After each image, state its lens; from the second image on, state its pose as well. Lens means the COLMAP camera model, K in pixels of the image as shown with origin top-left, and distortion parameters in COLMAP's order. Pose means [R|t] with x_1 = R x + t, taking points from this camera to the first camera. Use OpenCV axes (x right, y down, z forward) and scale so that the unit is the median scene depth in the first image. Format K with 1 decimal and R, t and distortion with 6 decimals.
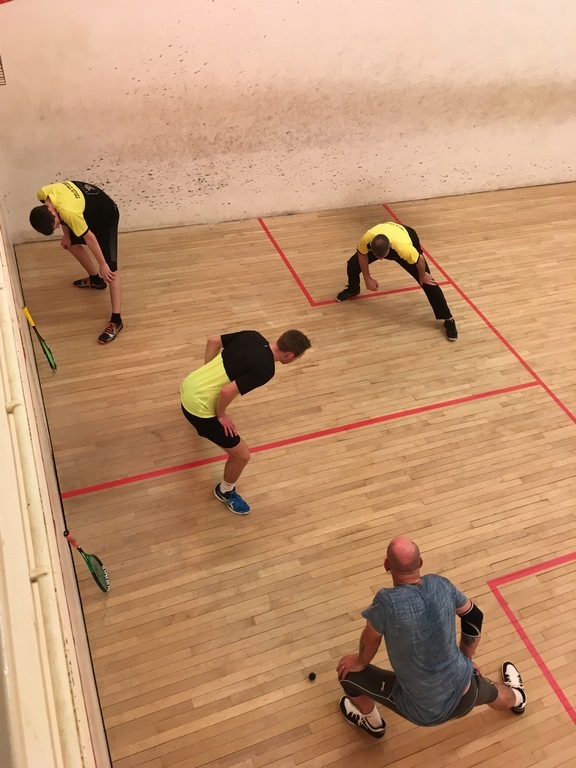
lens RADIAL K [[661.8, 0, 289.3], [0, 661.8, 387.9], [0, 0, 1]] dist [0.075798, -0.114296]
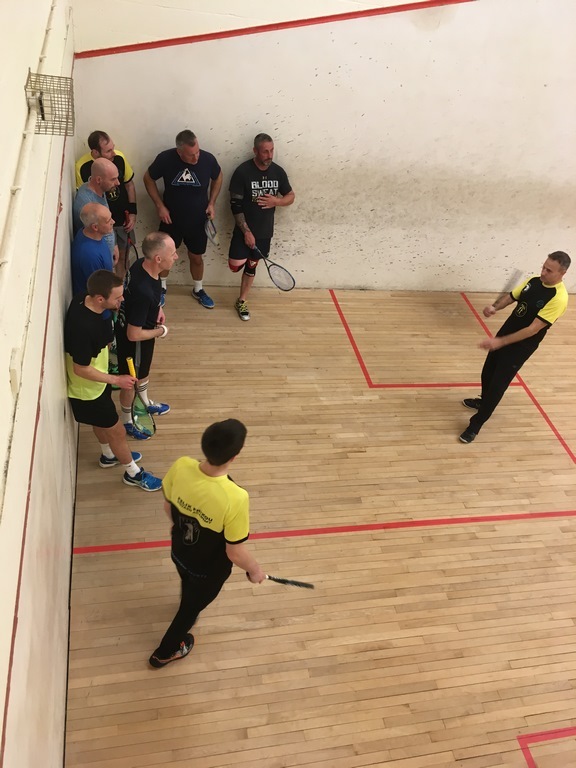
lens RADIAL K [[661.8, 0, 287.4], [0, 661.8, 385.1], [0, 0, 1]] dist [0.075798, -0.114296]
pose [[0.983379, 0.151755, -0.099677, 0.013100], [-0.160180, 0.983612, -0.082760, -0.030179], [0.085485, 0.097351, 0.991572, 0.045841]]
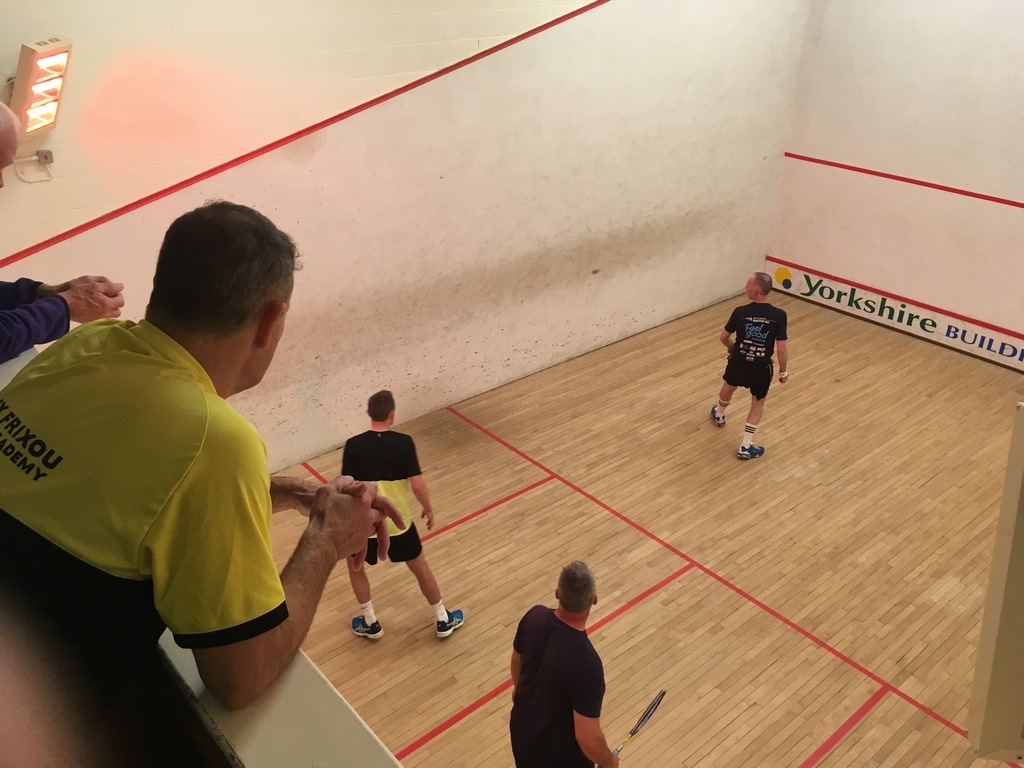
lens RADIAL K [[882.4, 0, 517.2], [0, 882.4, 380.4], [0, 0, 1]] dist [0.075798, -0.114296]
pose [[0.940470, -0.236263, 0.244328, -0.048450], [0.296395, 0.921930, -0.249390, -0.008269], [-0.166331, 0.306961, 0.937074, -0.072647]]
